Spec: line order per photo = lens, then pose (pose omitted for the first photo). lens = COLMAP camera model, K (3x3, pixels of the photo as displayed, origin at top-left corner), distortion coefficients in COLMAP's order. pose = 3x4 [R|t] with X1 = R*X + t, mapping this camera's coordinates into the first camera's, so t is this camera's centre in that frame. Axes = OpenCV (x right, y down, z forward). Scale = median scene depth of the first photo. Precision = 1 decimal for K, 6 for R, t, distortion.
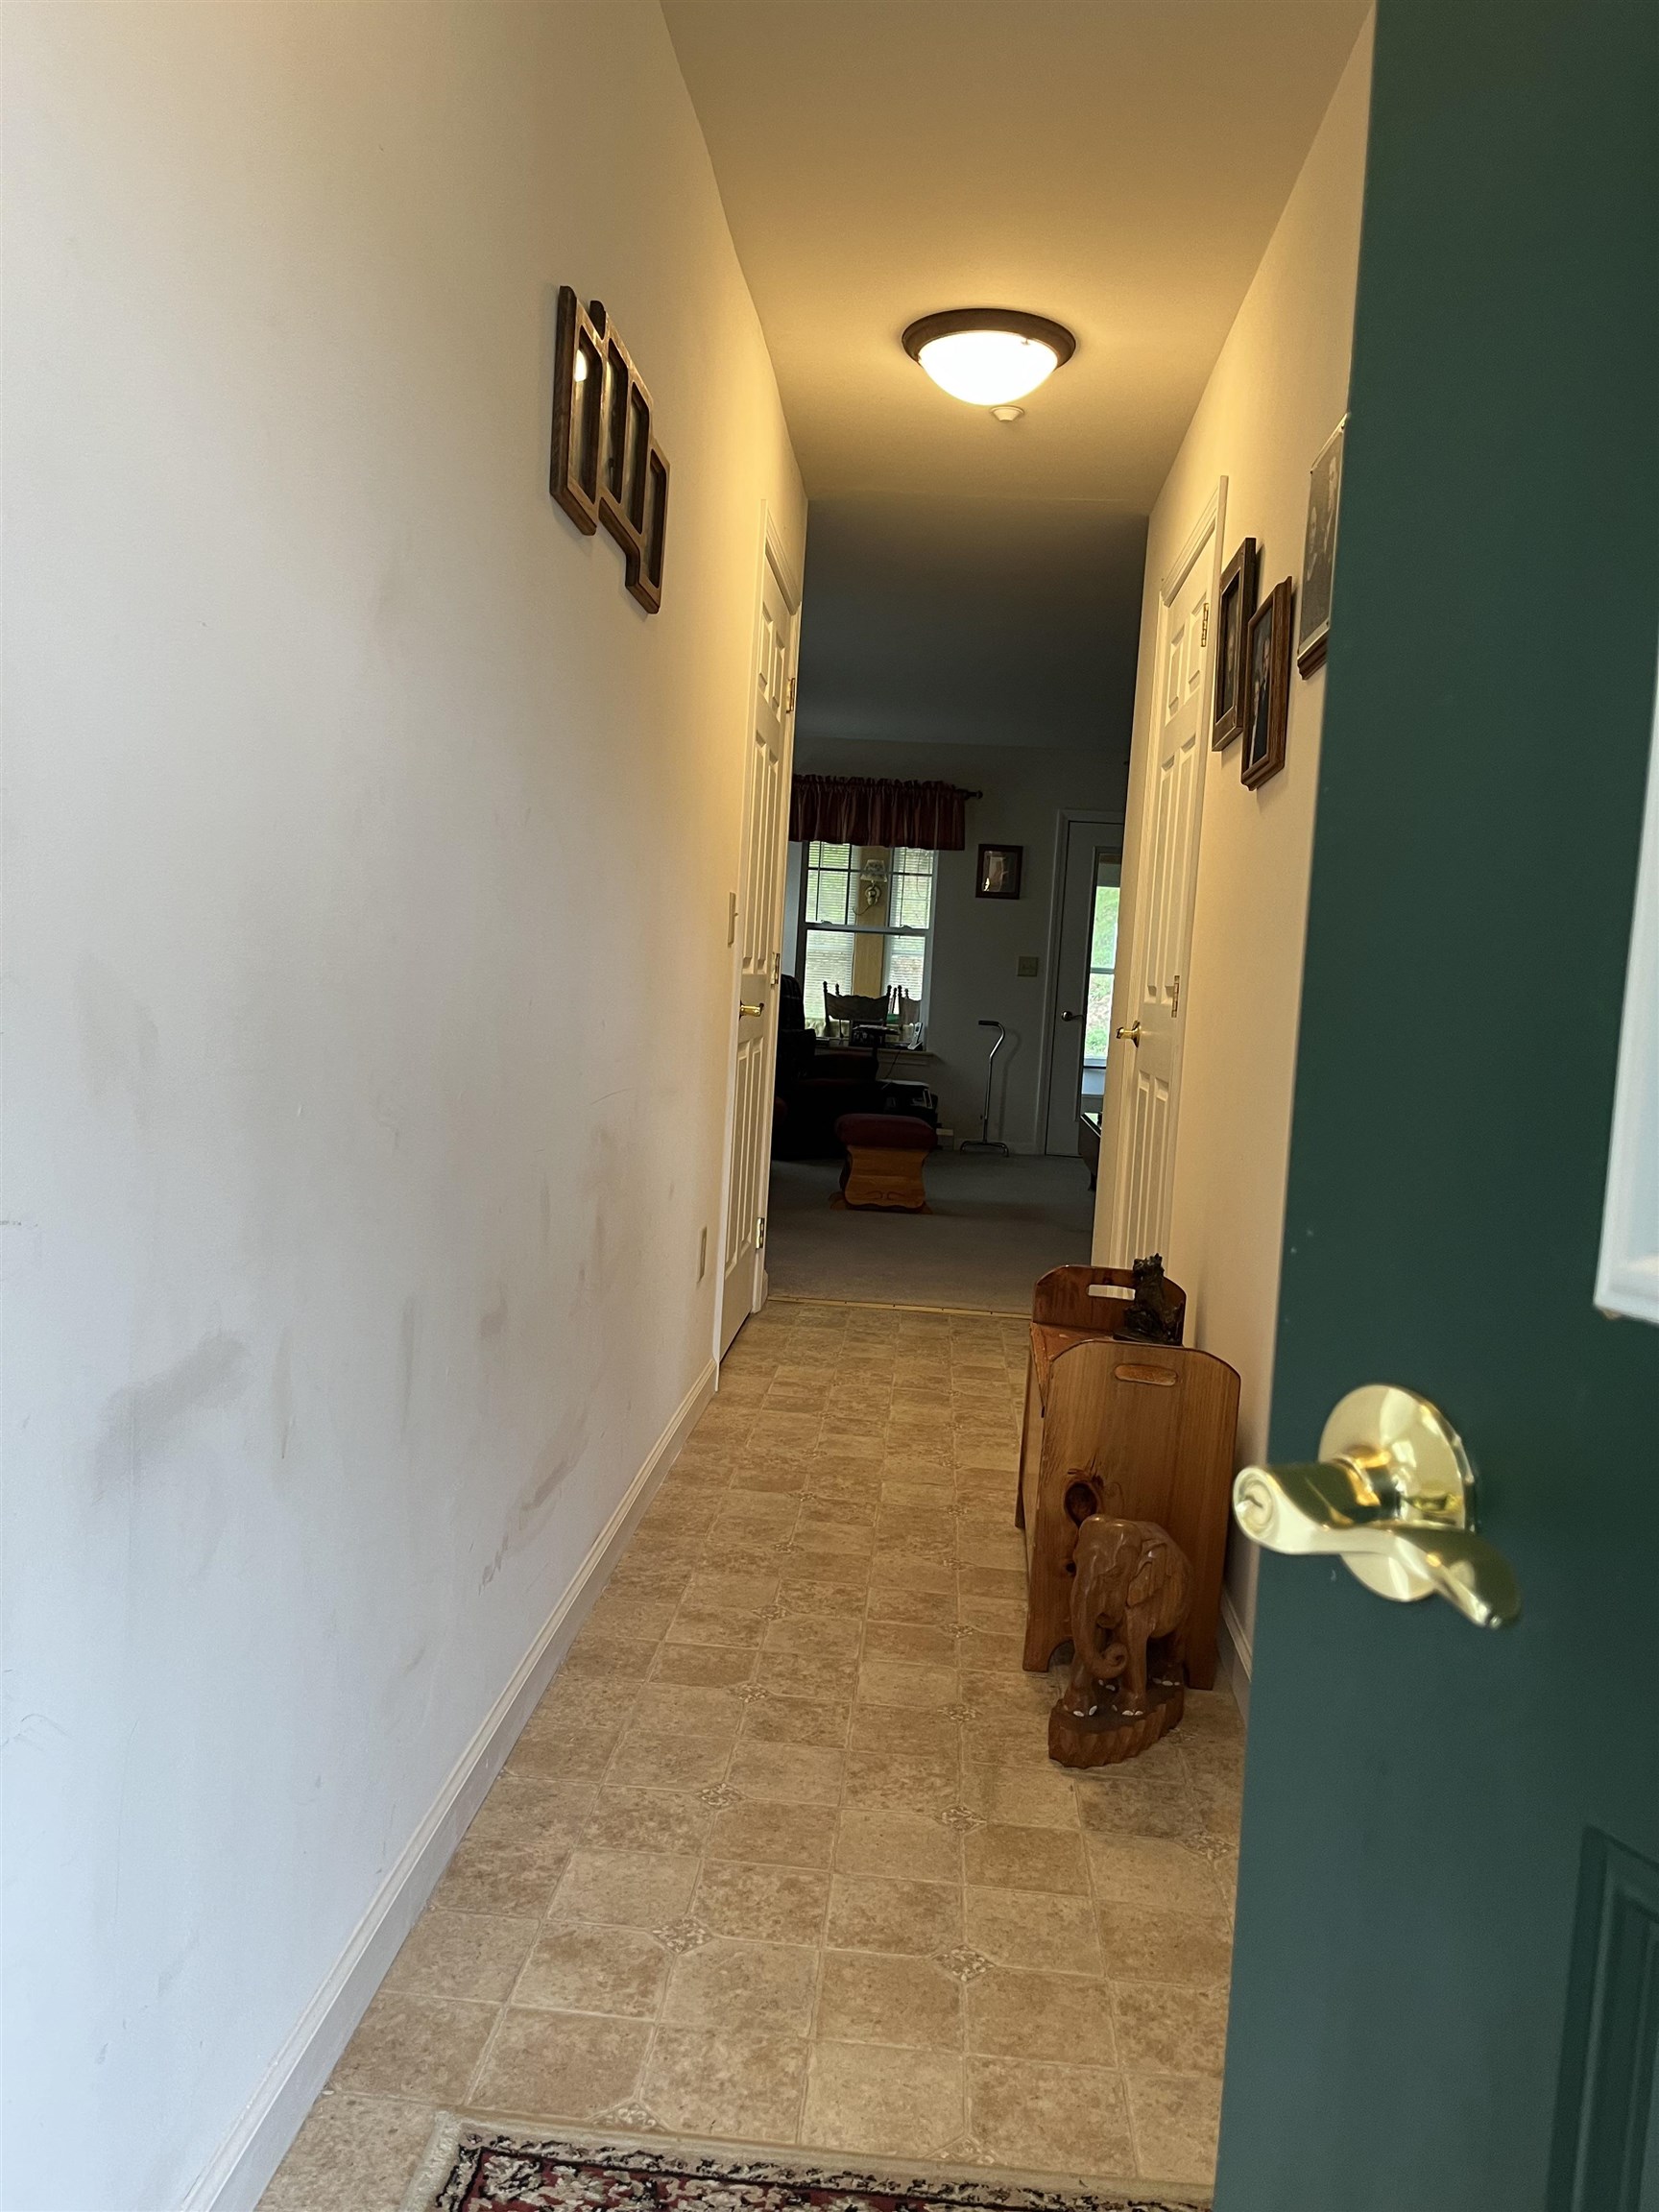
lens RADIAL K [[1669.3, 0, 829.1], [0, 1669.3, 1103.2], [0, 0, 1]] dist [-0.001251, -0.000053]
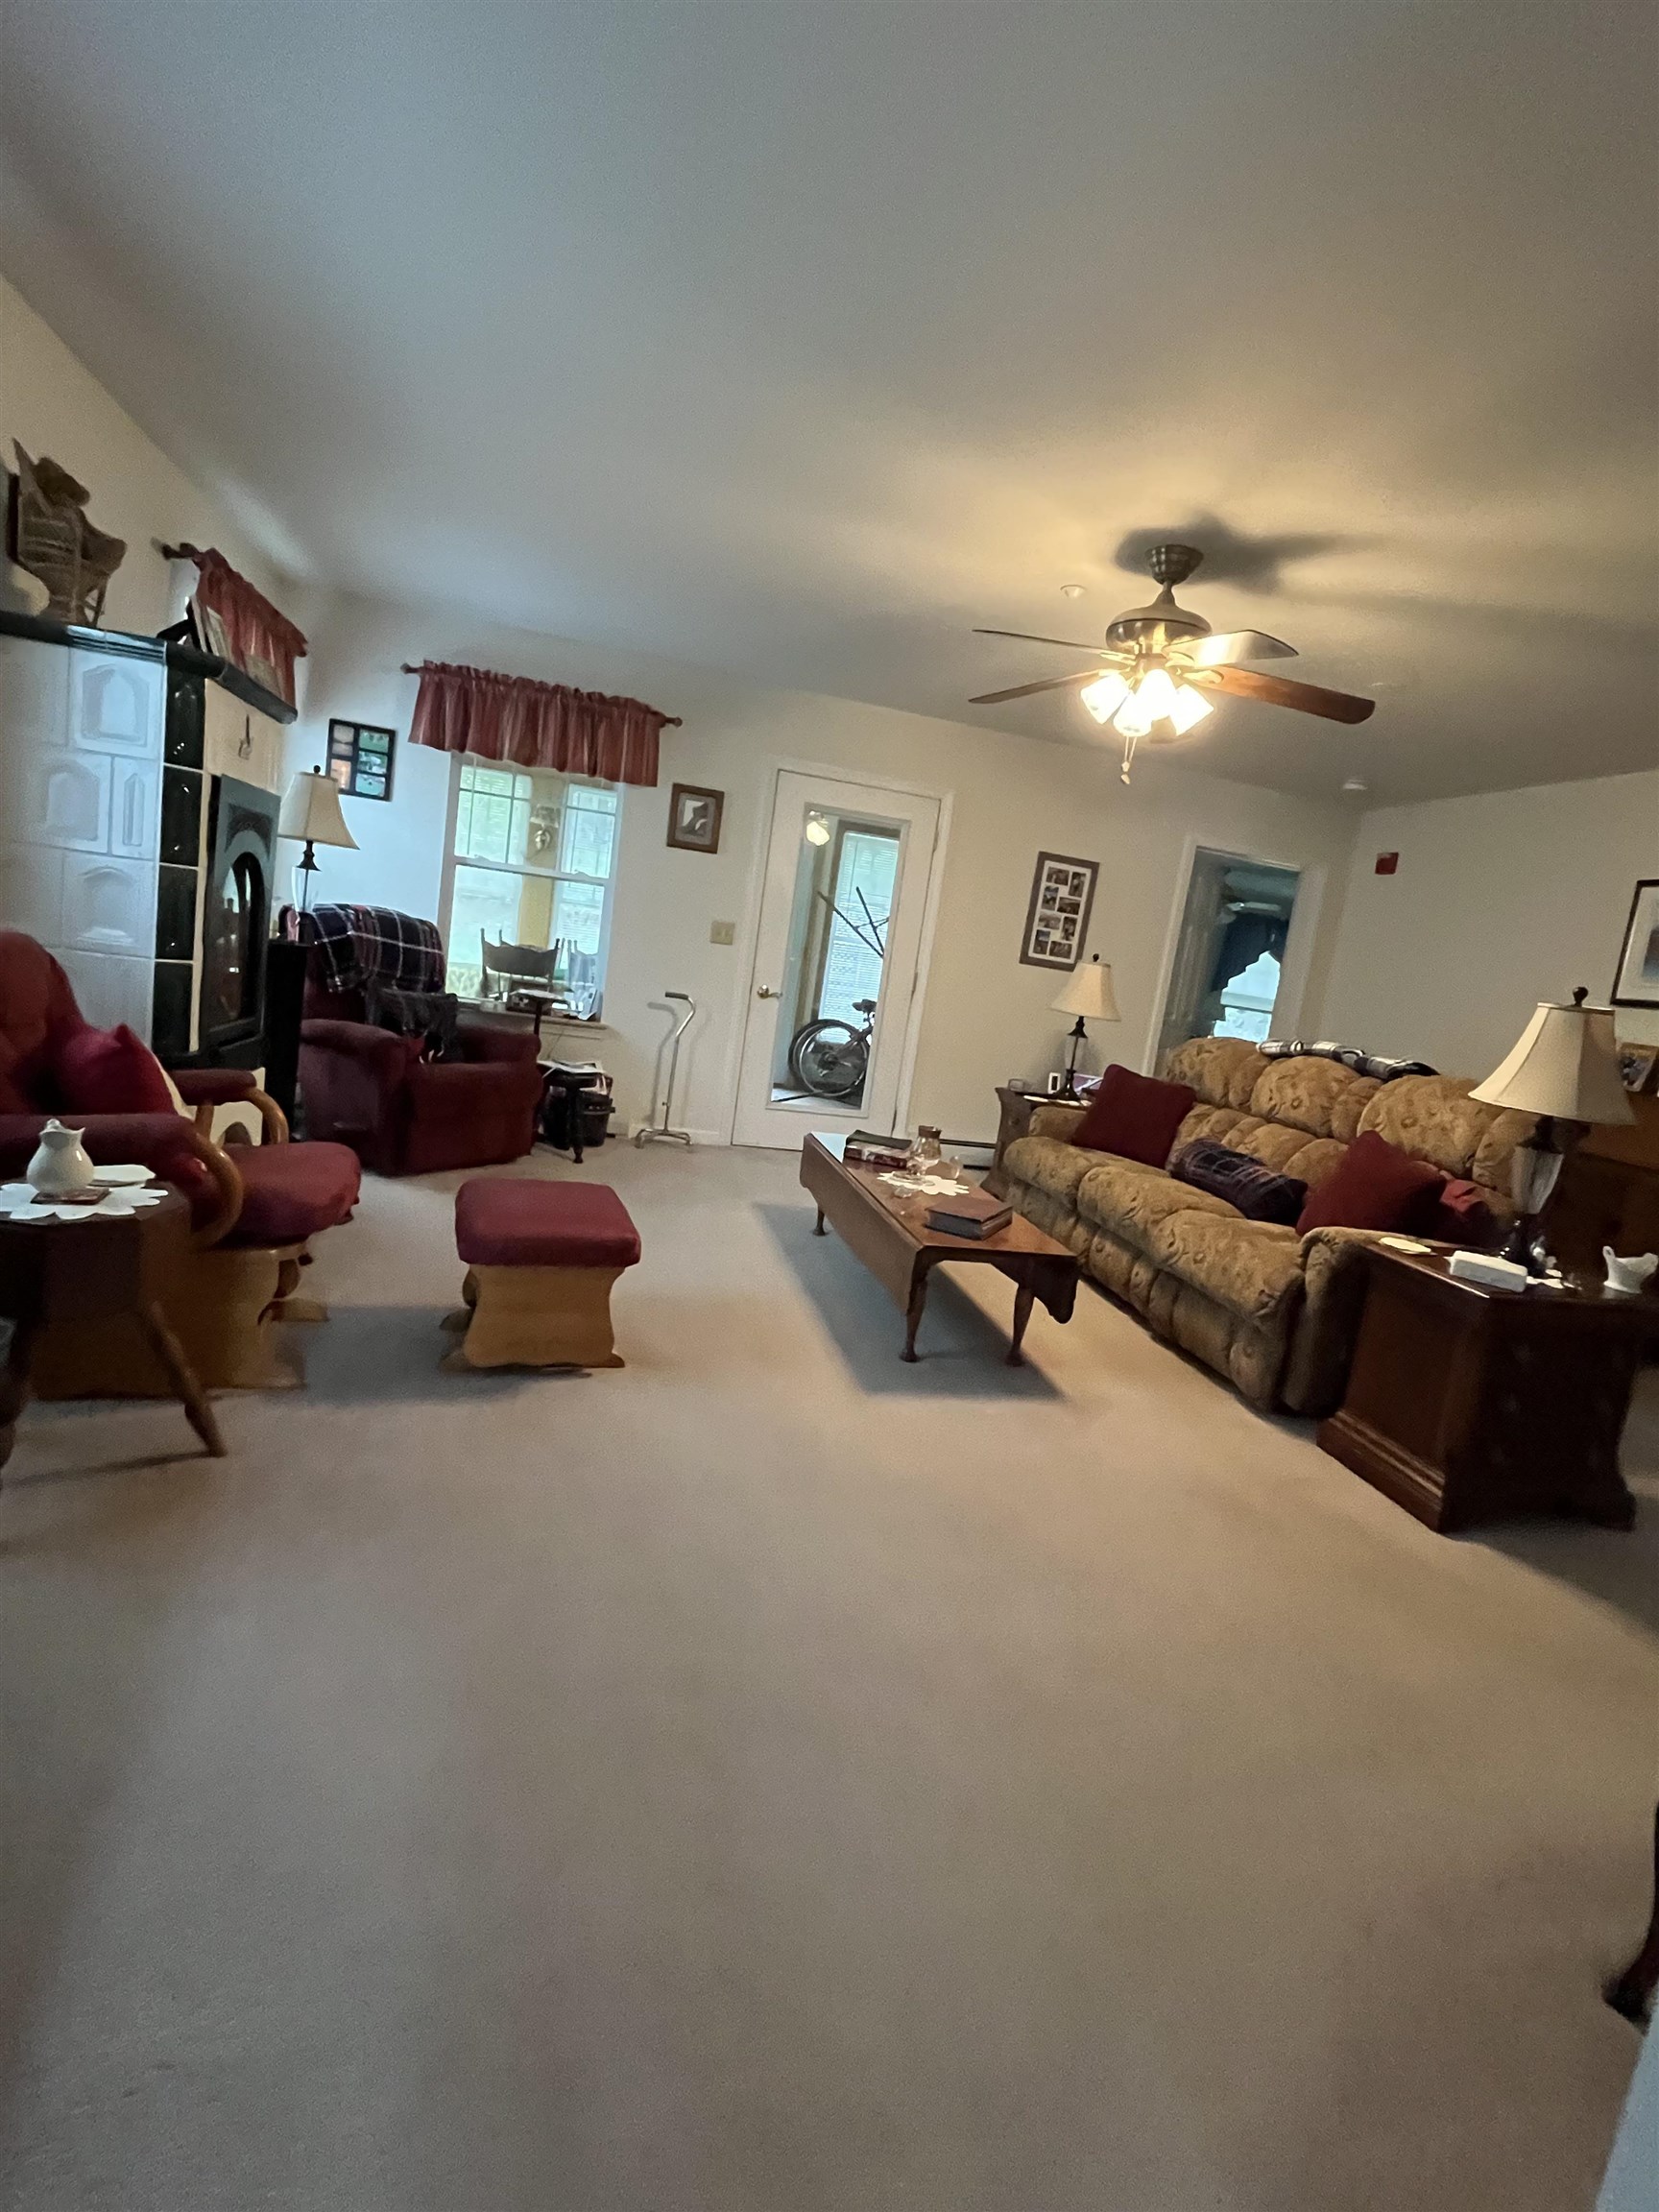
lens RADIAL K [[962.9, 0, 830.6], [0, 962.9, 1069.6], [0, 0, 1]] dist [-0.001805, -0.000042]
pose [[0.948912, 0.030033, 0.314108, 0.015888], [-0.055202, 0.995909, 0.071540, -0.048545], [-0.310674, -0.085225, 0.946688, 0.492542]]
